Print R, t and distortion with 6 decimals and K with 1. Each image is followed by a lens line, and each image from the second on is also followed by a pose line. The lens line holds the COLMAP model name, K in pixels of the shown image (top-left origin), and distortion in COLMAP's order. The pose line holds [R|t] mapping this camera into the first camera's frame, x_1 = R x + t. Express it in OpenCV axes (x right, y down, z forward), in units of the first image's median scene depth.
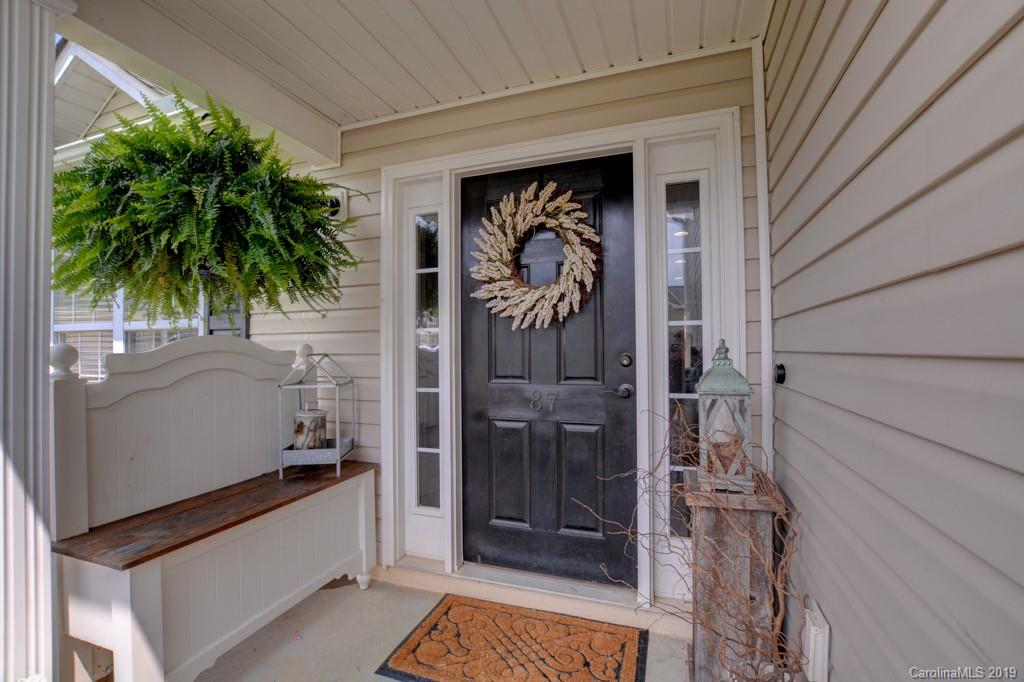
lens RADIAL K [[454.3, 0, 513.0], [0, 454.3, 342.6], [0, 0, 1]] dist [-0.036153, 0.007049]
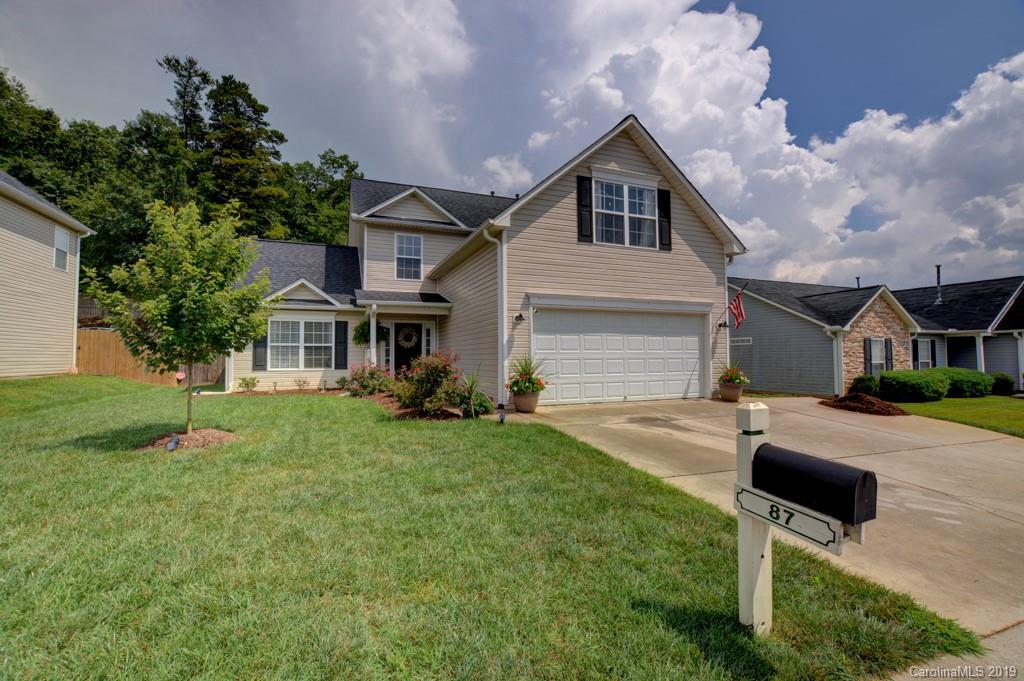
lens RADIAL K [[458.6, 0, 512.0], [0, 458.6, 340.5], [0, 0, 1]] dist [-0.042167, 0.009193]
pose [[0.749652, 0.026830, 0.661288, -3.272969], [-0.008932, 0.999497, -0.030427, 0.048461], [-0.661771, 0.016903, 0.749515, -5.107452]]
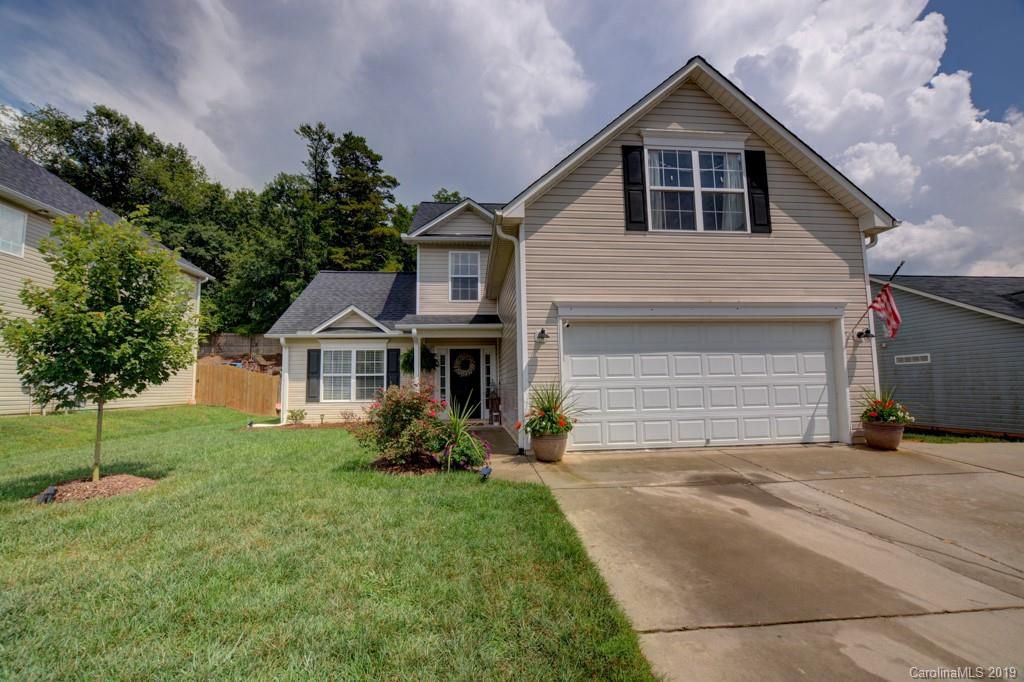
lens RADIAL K [[454.3, 0, 513.0], [0, 454.3, 342.6], [0, 0, 1]] dist [-0.036153, 0.007049]
pose [[0.905897, 0.032295, 0.422265, -1.935549], [0.004632, 0.996273, -0.086132, 0.040651], [-0.423473, 0.079982, 0.902371, -4.764560]]
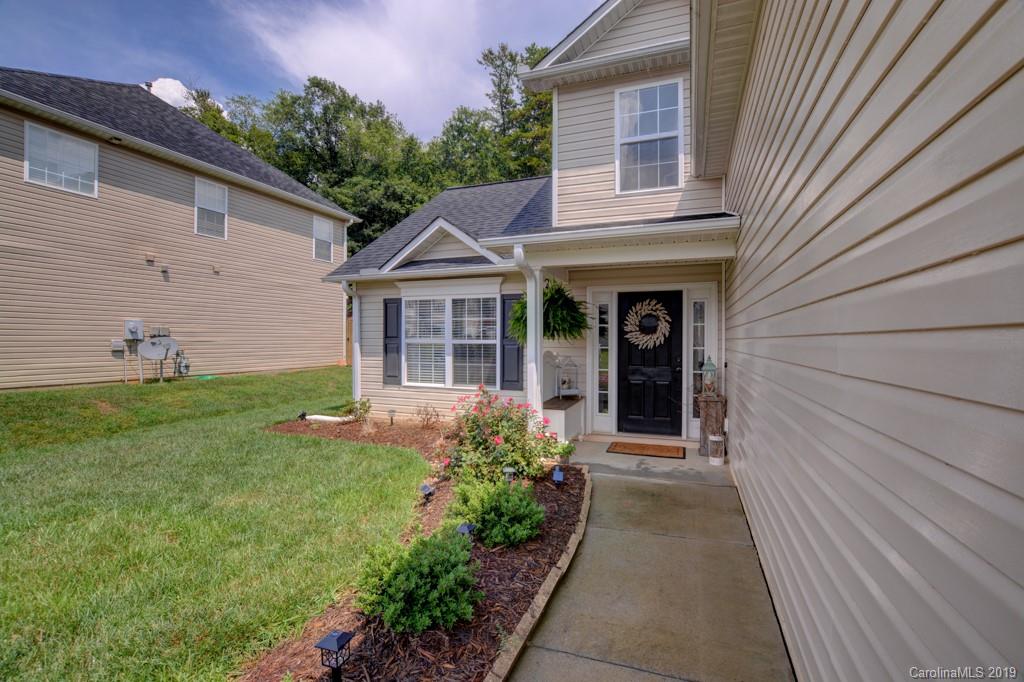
lens RADIAL K [[454.3, 0, 513.0], [0, 454.3, 342.6], [0, 0, 1]] dist [-0.036153, 0.007049]
pose [[0.999628, 0.009032, -0.025727, -0.744918], [-0.008504, 0.999752, 0.020559, -0.123272], [0.025906, -0.020332, 0.999458, -1.946070]]
